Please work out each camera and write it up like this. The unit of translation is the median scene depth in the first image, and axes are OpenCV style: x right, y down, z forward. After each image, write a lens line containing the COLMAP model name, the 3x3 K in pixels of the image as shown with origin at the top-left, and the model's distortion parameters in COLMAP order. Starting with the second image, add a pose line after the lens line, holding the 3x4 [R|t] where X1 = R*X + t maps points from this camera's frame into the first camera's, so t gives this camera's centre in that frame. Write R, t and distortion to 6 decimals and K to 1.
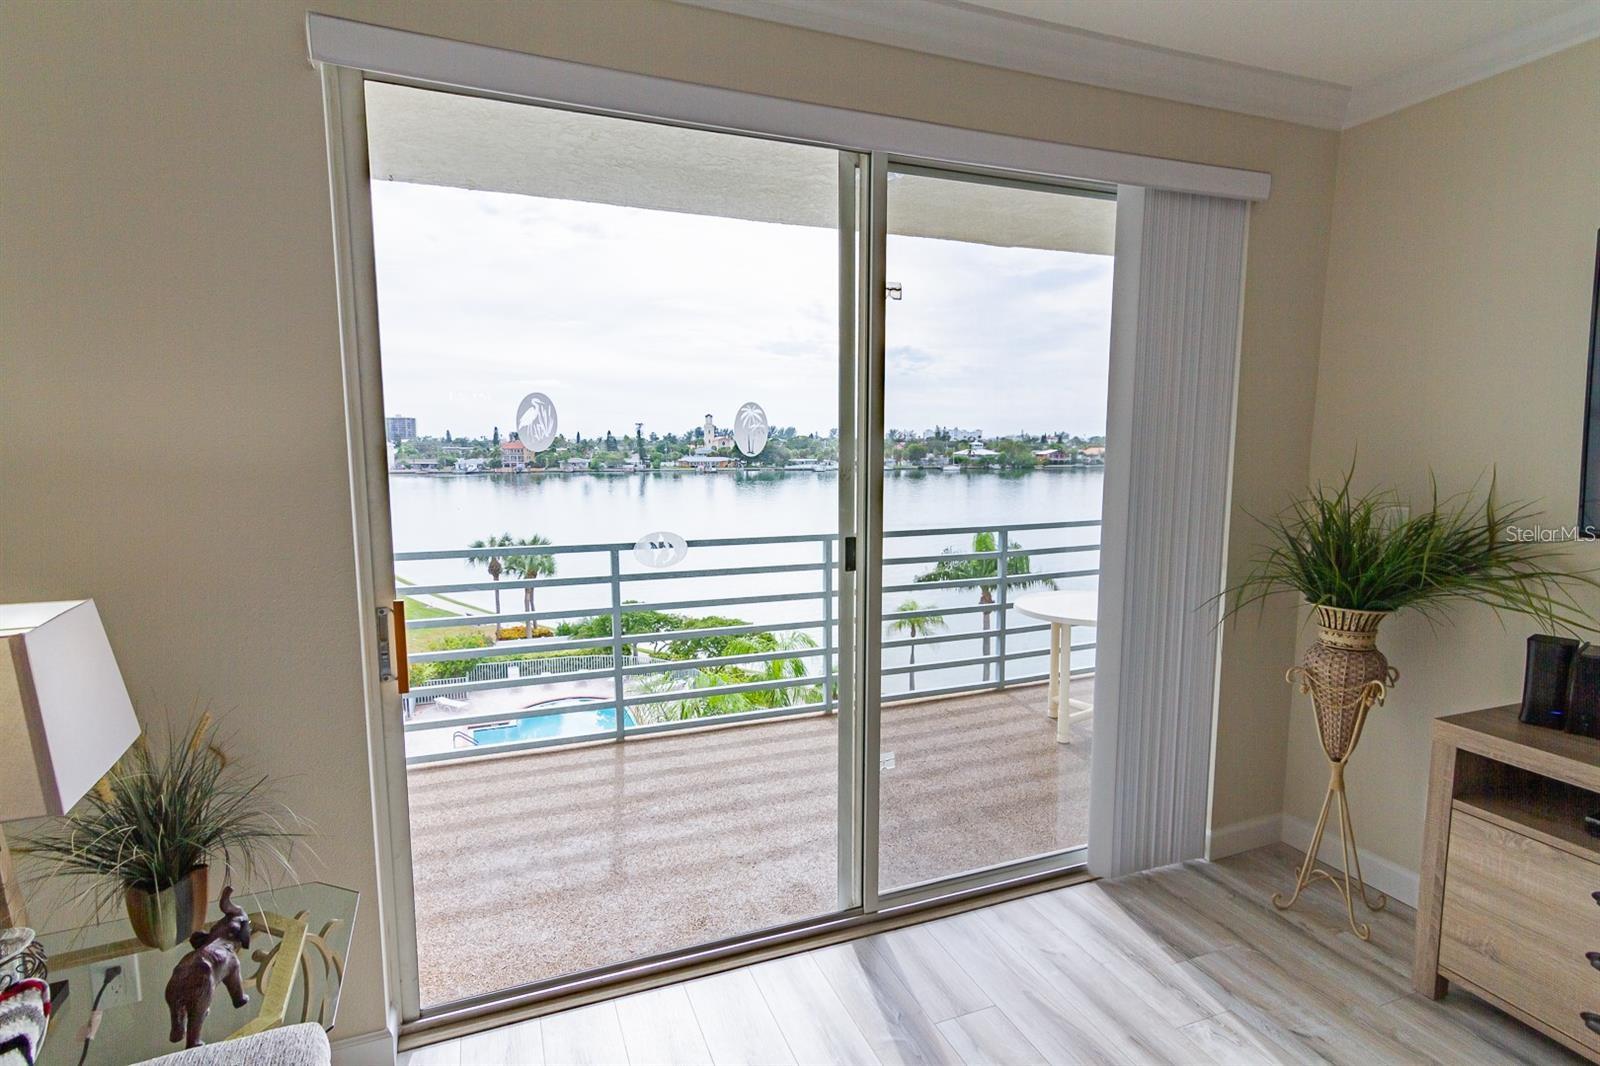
lens RADIAL K [[827.5, 0, 793.8], [0, 827.5, 542.8], [0, 0, 1]] dist [-0.003380, 0.019185]
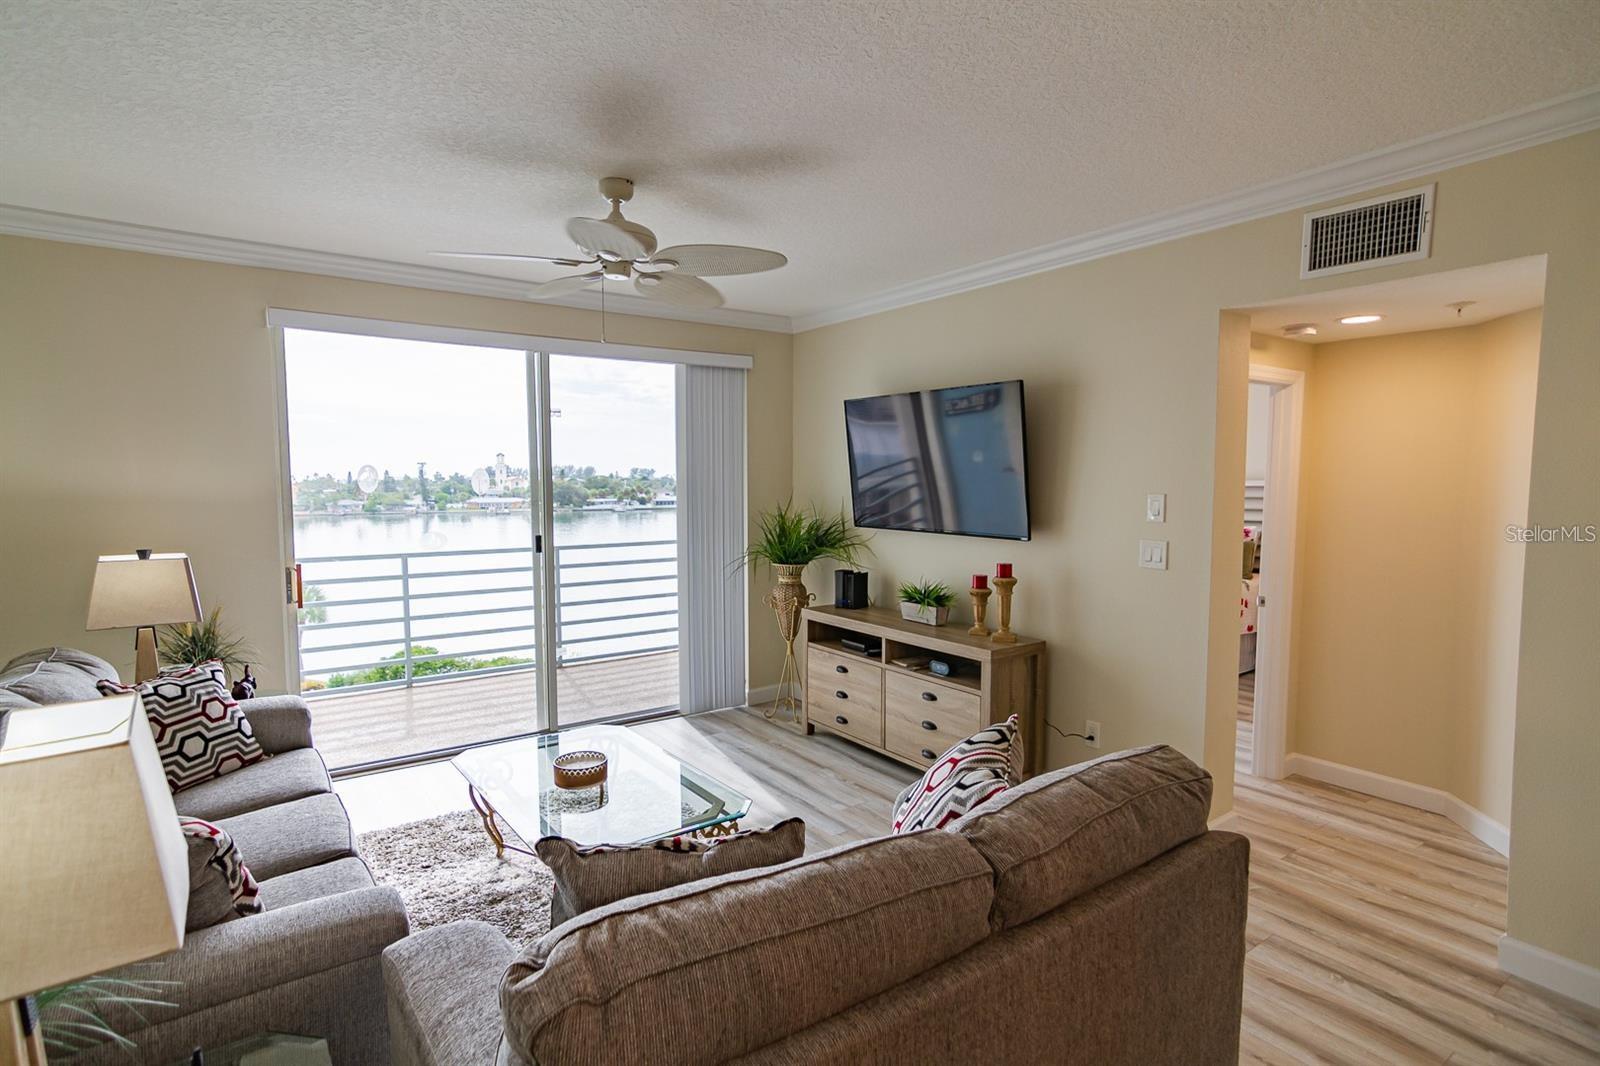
lens RADIAL K [[827.5, 0, 797.8], [0, 827.5, 534.5], [0, 0, 1]] dist [-0.003380, 0.019185]
pose [[0.970835, -0.018337, 0.239045, 0.217939], [0.032012, 0.998057, -0.053448, 0.128156], [-0.237601, 0.059542, 0.969536, -1.164444]]
